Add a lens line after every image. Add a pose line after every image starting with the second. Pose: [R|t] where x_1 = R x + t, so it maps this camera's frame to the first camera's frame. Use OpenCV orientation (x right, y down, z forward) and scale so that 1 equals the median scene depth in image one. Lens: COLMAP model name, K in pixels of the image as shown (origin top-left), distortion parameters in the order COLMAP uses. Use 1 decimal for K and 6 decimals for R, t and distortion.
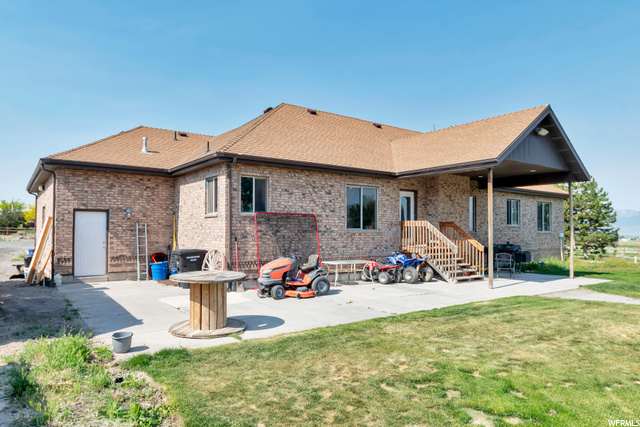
lens RADIAL K [[413.7, 0, 320.0], [0, 413.7, 213.5], [0, 0, 1]] dist [0.003311, 0.000681]
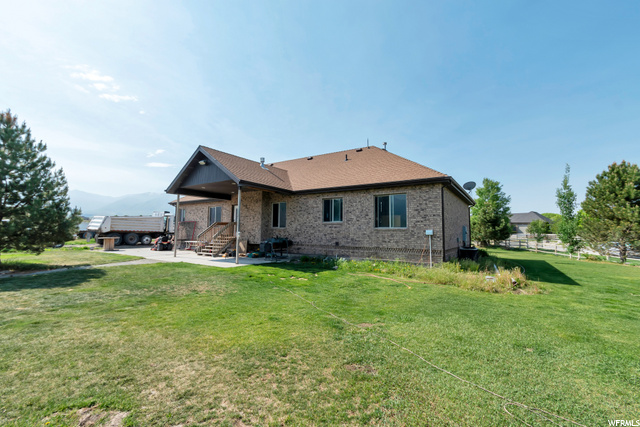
lens RADIAL K [[275.3, 0, 320.0], [0, 275.3, 213.5], [0, 0, 1]] dist [-0.001296, -0.000028]
pose [[0.352729, -0.063652, -0.933558, 1.124655], [0.029563, 0.997944, -0.056872, 0.045291], [0.935258, -0.007539, 0.353885, 0.714329]]
